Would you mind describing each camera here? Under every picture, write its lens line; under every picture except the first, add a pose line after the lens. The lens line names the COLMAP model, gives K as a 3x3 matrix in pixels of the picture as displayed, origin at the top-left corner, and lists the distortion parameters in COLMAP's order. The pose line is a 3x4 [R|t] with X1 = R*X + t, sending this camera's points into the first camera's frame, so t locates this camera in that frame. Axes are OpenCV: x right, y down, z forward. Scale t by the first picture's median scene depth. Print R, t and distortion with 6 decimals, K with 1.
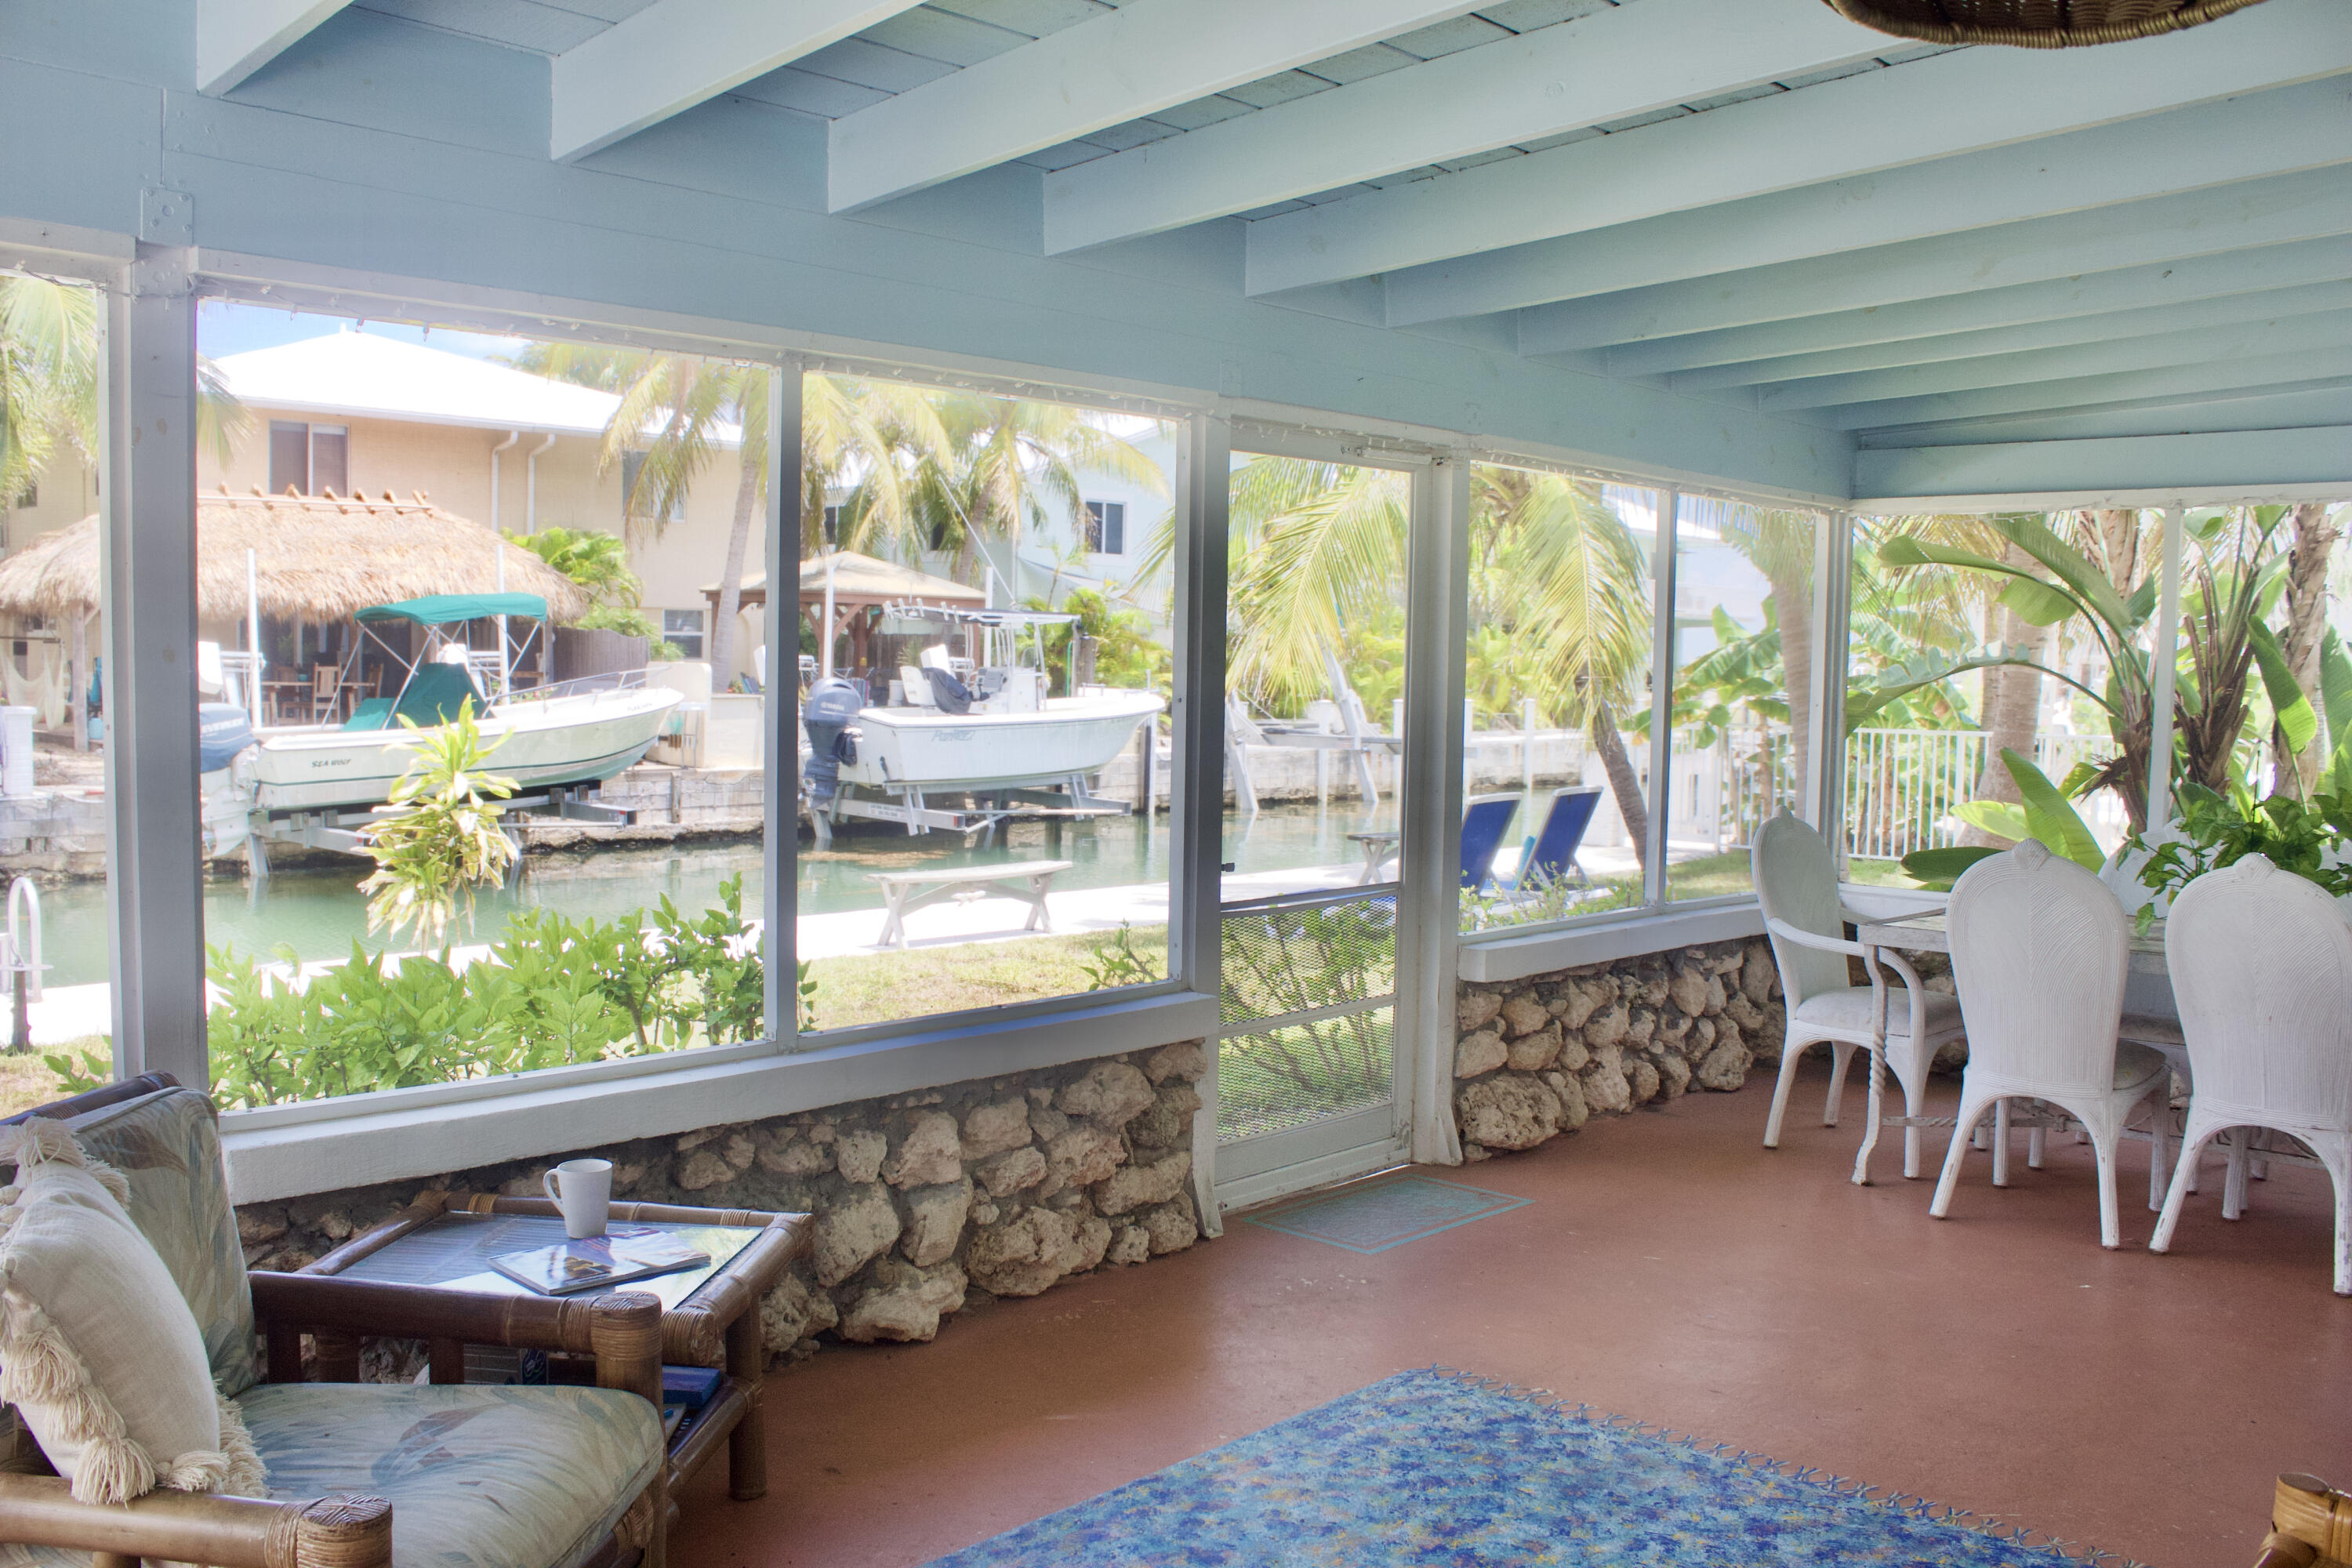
lens RADIAL K [[1990.0, 0, 1156.9], [0, 1990.0, 770.8], [0, 0, 1]] dist [-0.157835, 0.127855]
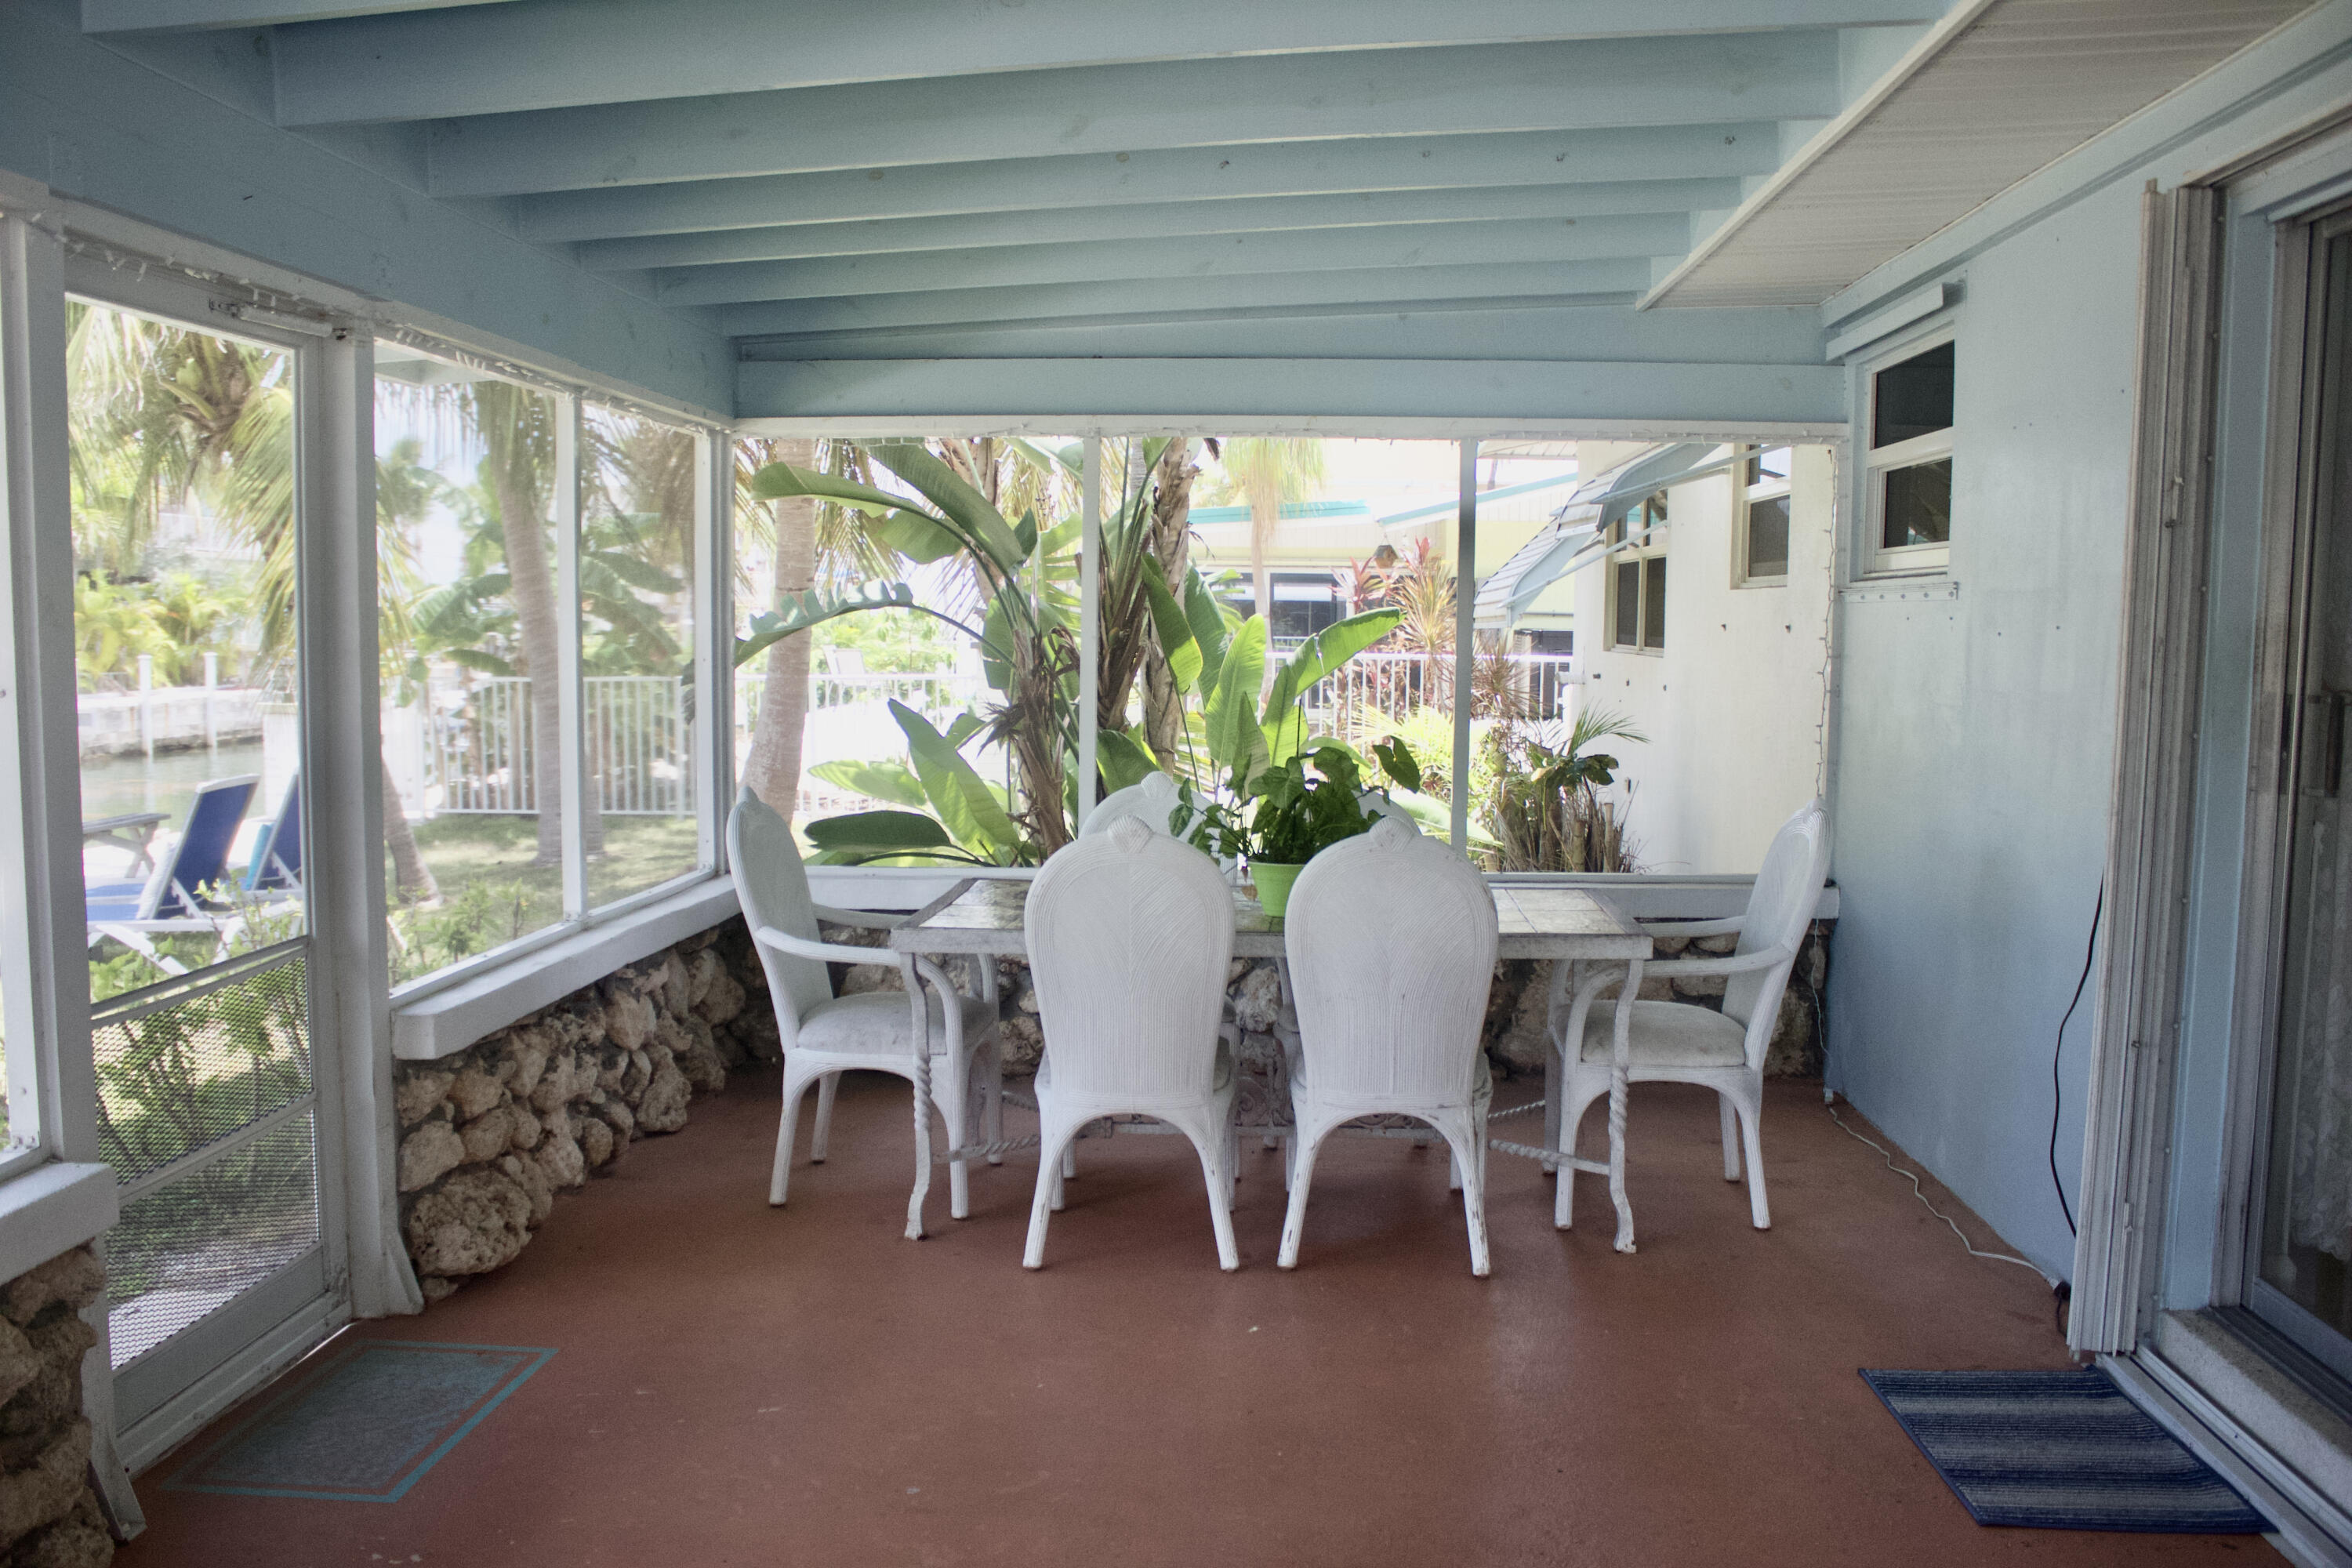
lens RADIAL K [[1990.0, 0, 1168.8], [0, 1990.0, 799.1], [0, 0, 1]] dist [-0.157835, 0.127855]
pose [[0.771027, -0.069866, 0.632958, -0.067036], [0.042695, 0.997398, 0.058085, -0.017240], [-0.635370, -0.017762, 0.772004, 0.251334]]
